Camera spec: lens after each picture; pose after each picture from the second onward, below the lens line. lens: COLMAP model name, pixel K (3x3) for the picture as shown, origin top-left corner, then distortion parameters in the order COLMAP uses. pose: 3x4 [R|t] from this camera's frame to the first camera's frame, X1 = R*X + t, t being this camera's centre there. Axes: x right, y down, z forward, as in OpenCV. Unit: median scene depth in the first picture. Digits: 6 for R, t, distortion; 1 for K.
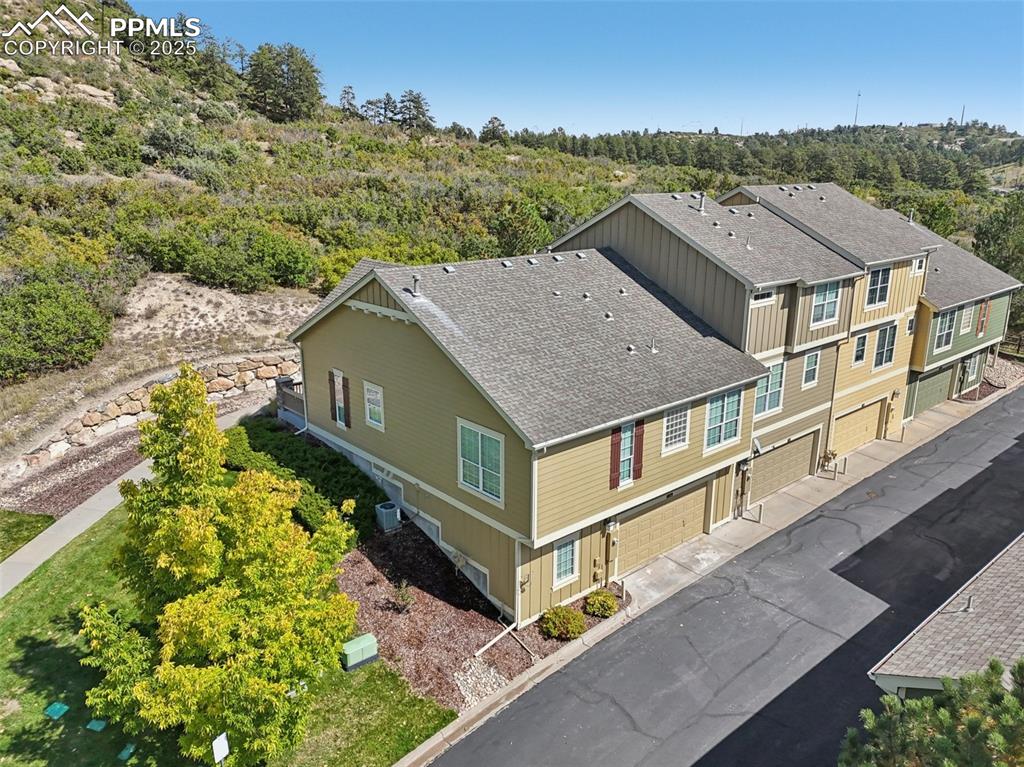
lens RADIAL K [[752.1, 0, 518.7], [0, 752.1, 384.0], [0, 0, 1]] dist [0.059549, -0.056500]
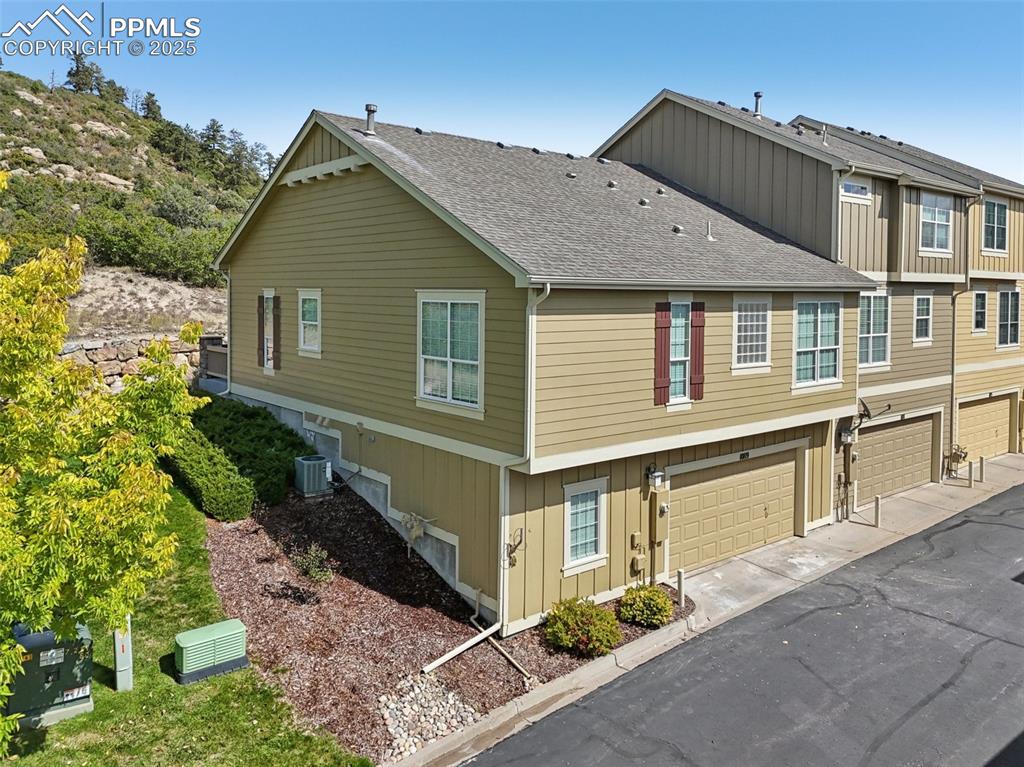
lens RADIAL K [[783.4, 0, 516.2], [0, 783.4, 306.8], [0, 0, 1]] dist [0.033708, -0.011745]
pose [[0.999523, 0.007240, -0.030033, 0.022887], [-0.014626, 0.967203, -0.253584, 0.211365], [0.027212, 0.253902, 0.966847, 0.319858]]
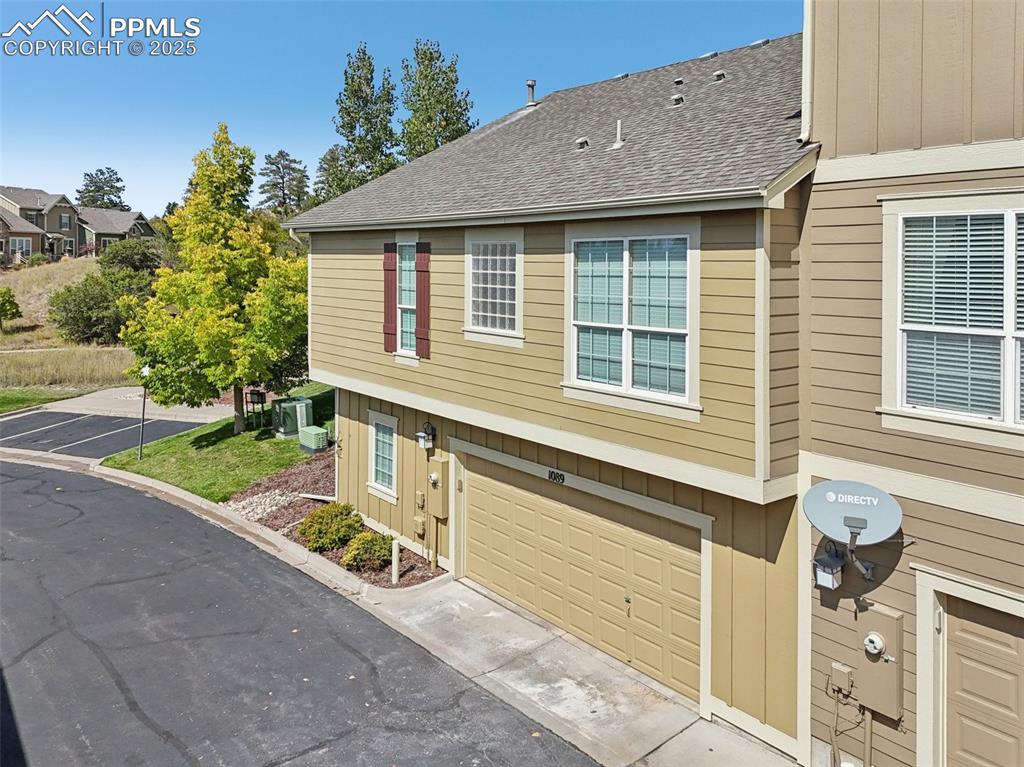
lens RADIAL K [[783.8, 0, 511.1], [0, 783.8, 259.1], [0, 0, 1]] dist [0.032509, -0.007567]
pose [[-0.030503, -0.000985, -0.999534, 0.686963], [-0.279416, 0.960140, 0.007581, 0.034873], [0.959685, 0.279517, -0.029562, 1.013022]]
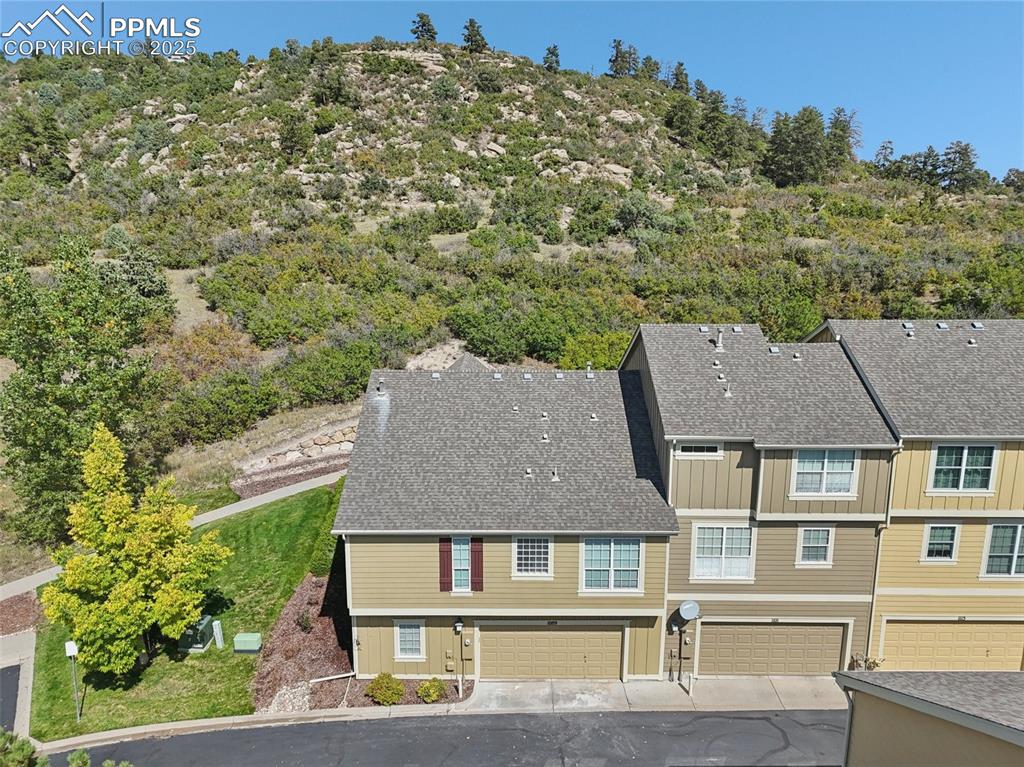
lens RADIAL K [[750.4, 0, 512.0], [0, 750.4, 383.5], [0, 0, 1]] dist [0.064040, -0.057358]
pose [[0.751467, 0.143057, -0.644074, 0.820339], [-0.182898, 0.983119, 0.004969, -0.176507], [0.633913, 0.114066, 0.764947, 0.154217]]
